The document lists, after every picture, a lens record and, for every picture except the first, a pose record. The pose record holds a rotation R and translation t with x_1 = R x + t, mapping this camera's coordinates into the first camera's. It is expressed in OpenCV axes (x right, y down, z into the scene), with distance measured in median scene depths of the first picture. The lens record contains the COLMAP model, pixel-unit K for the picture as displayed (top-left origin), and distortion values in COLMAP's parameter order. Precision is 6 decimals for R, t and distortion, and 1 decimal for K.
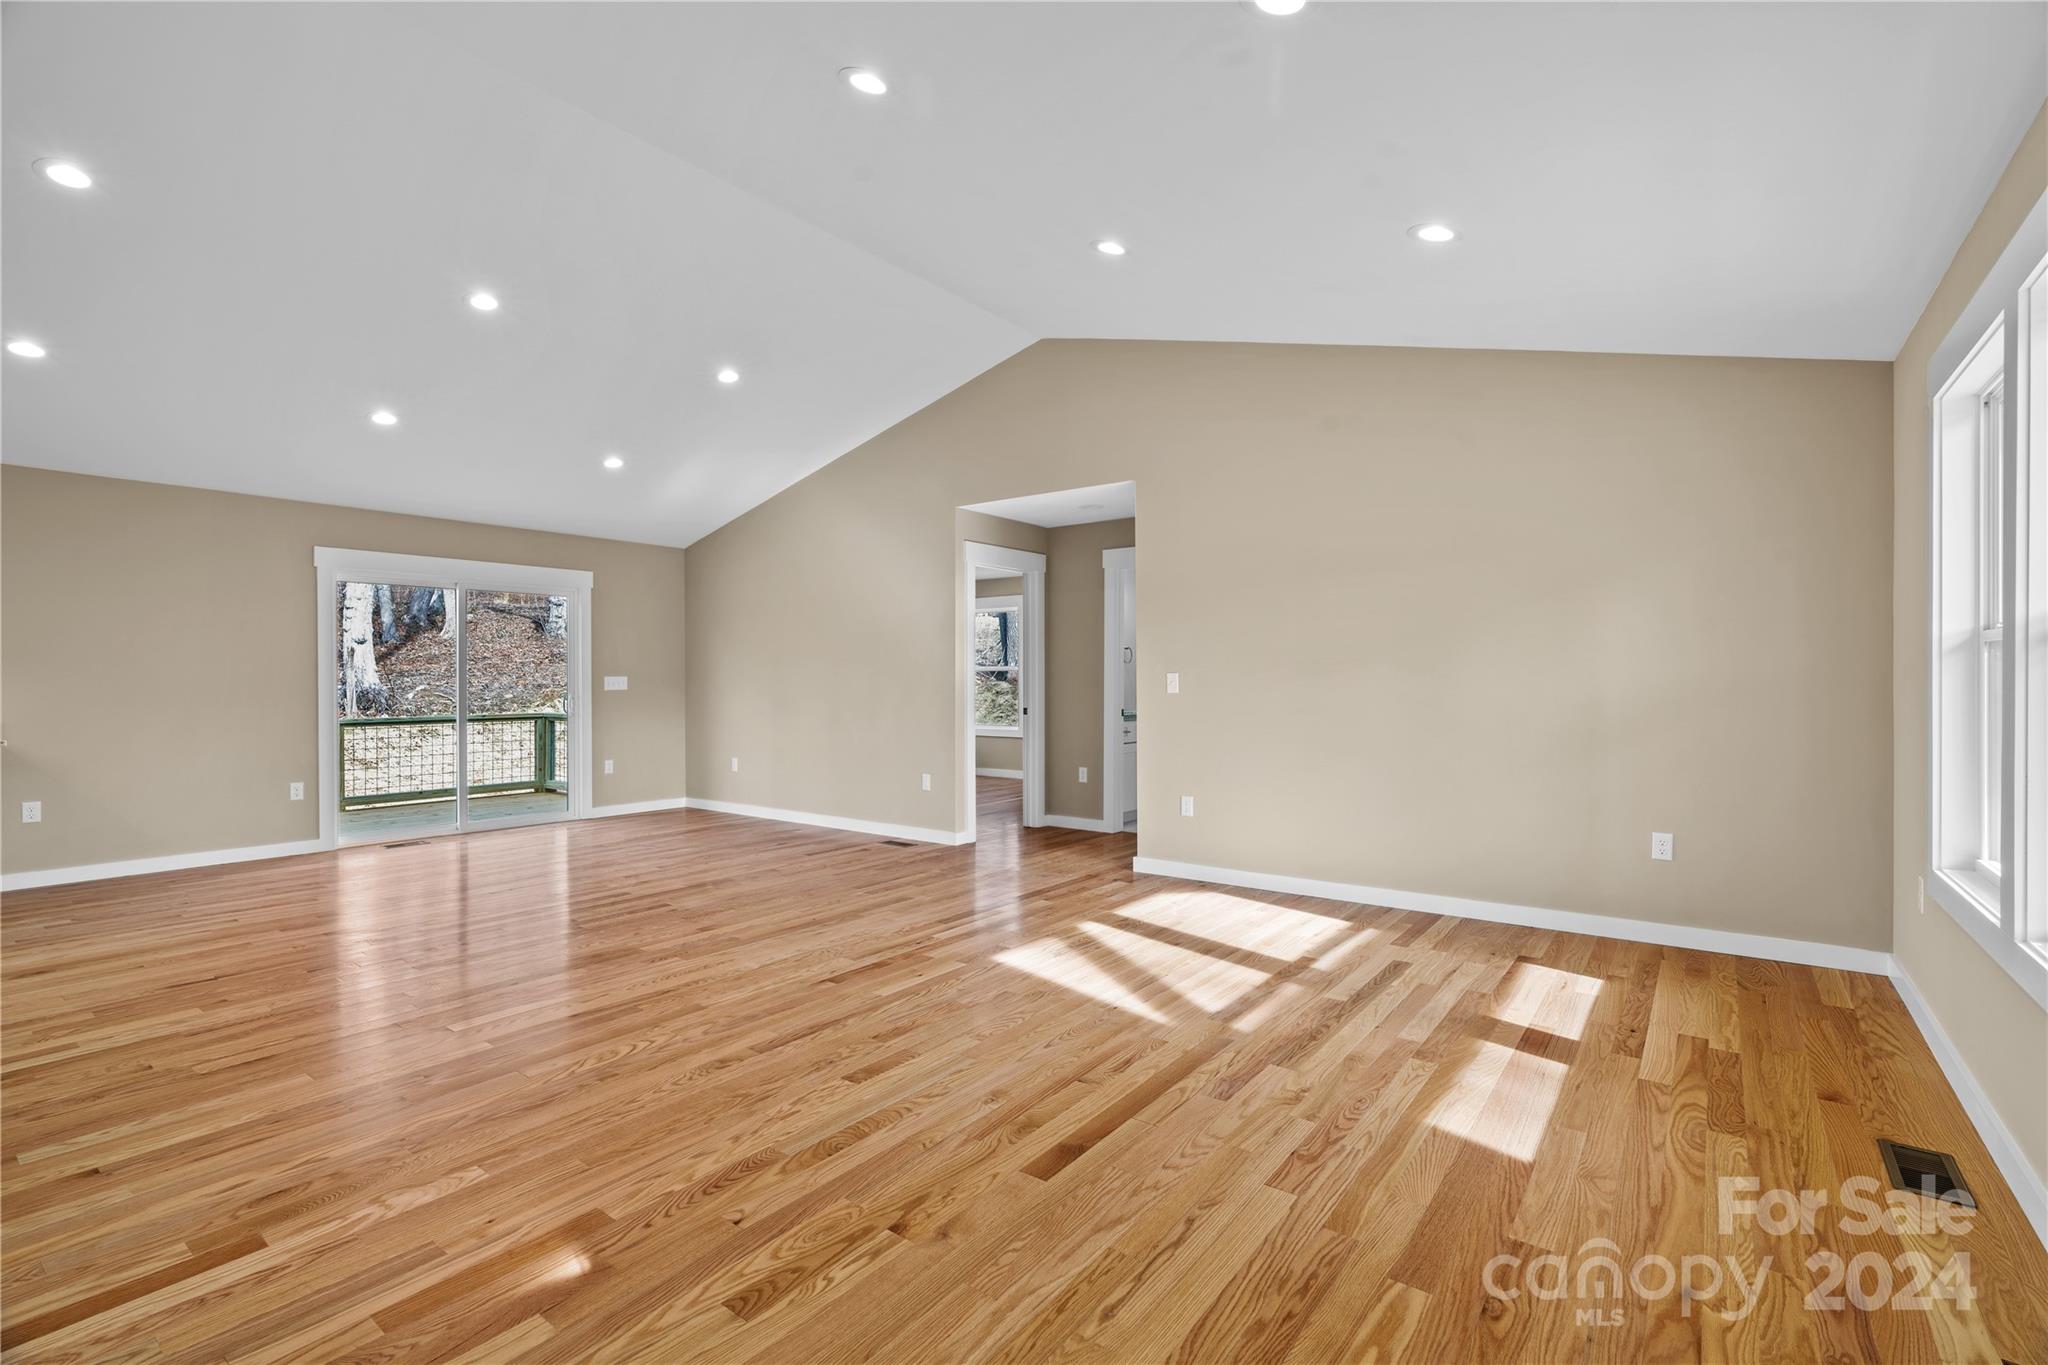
lens RADIAL K [[919.5, 0, 1015.9], [0, 919.5, 658.8], [0, 0, 1]] dist [-0.014056, 0.000964]
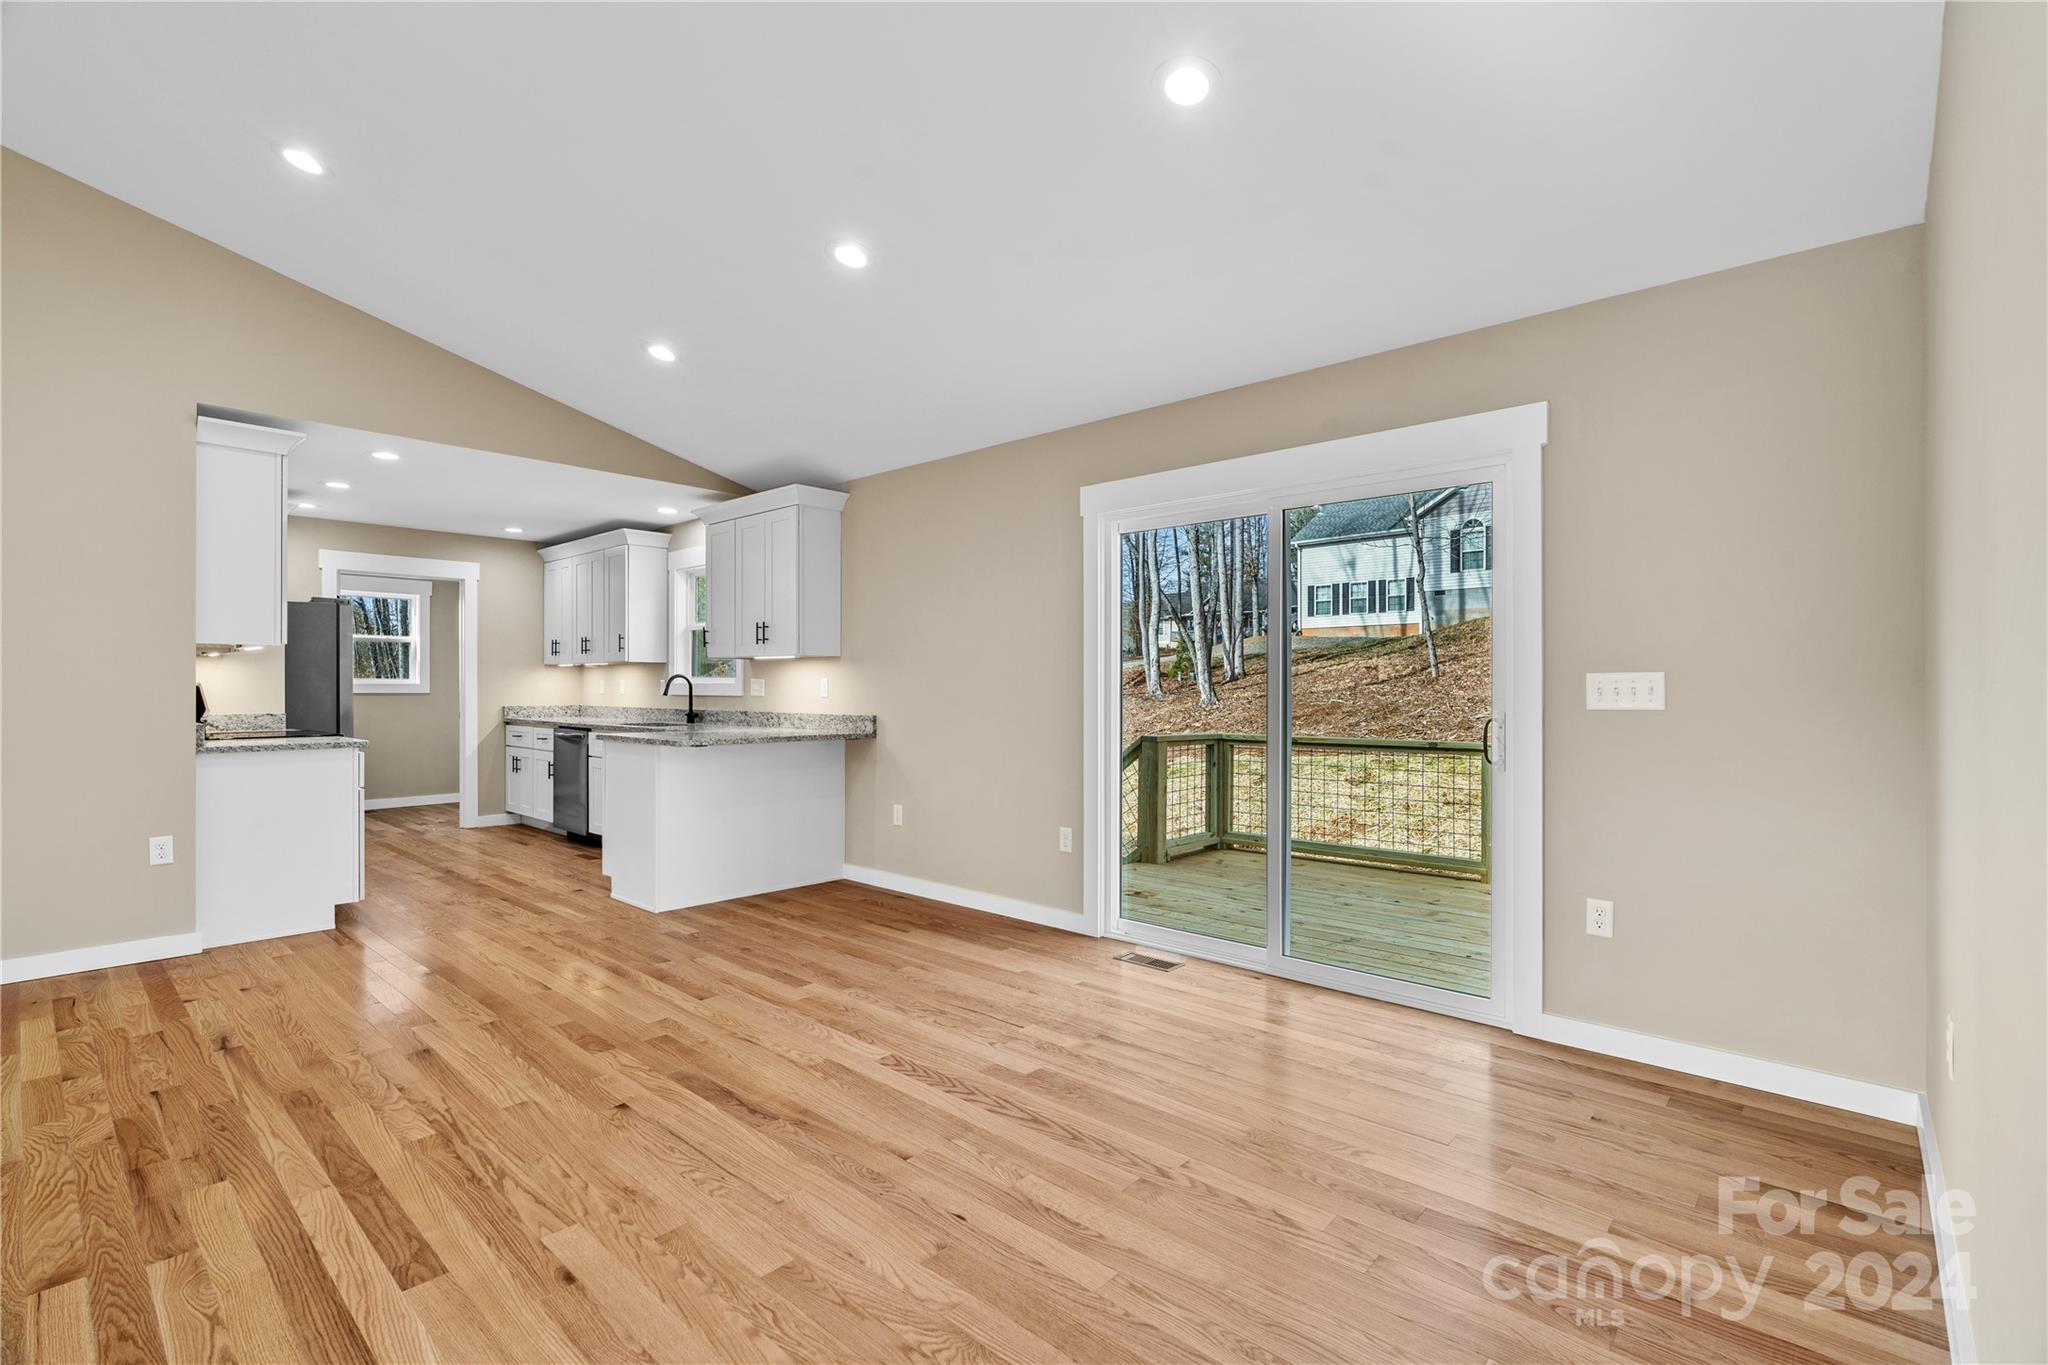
lens RADIAL K [[915.0, 0, 1010.6], [0, 915.0, 683.8], [0, 0, 1]] dist [-0.005974, 0.000153]
pose [[-0.084542, -0.000597, -0.996420, -0.160381], [0.021803, 0.999759, -0.002449, 0.052982], [0.996181, -0.021932, -0.084508, 2.141561]]
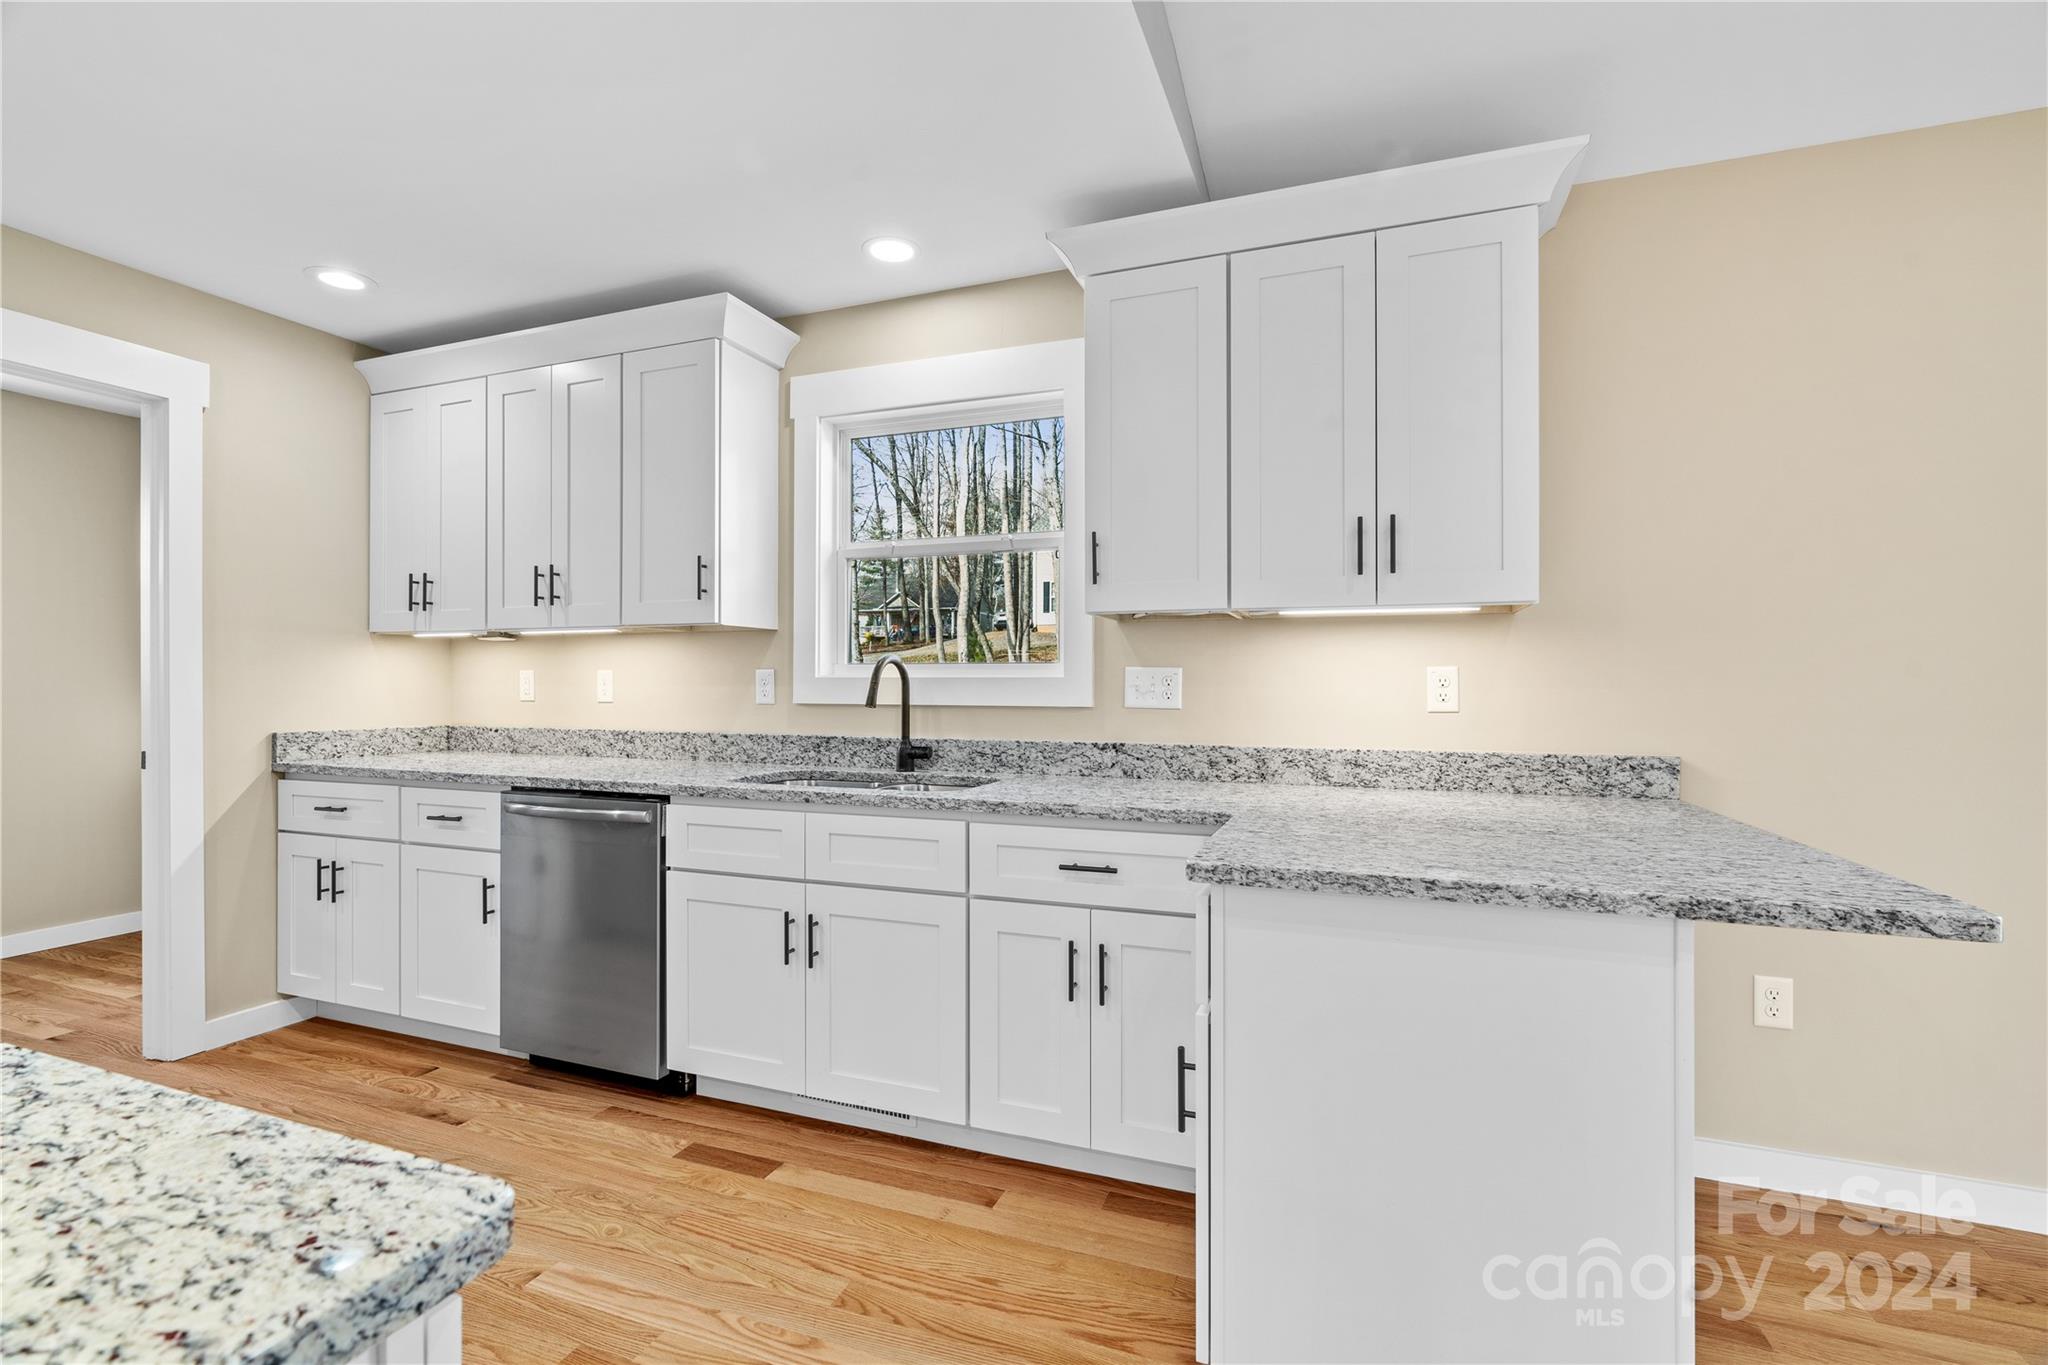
lens RADIAL K [[926.2, 0, 1014.6], [0, 926.2, 685.2], [0, 0, 1]] dist [-0.004598, 0.000150]
pose [[0.281892, 0.003914, -0.959438, -1.386586], [0.019328, 0.999766, 0.009757, 0.029890], [0.959251, -0.021295, 0.281751, 0.993929]]
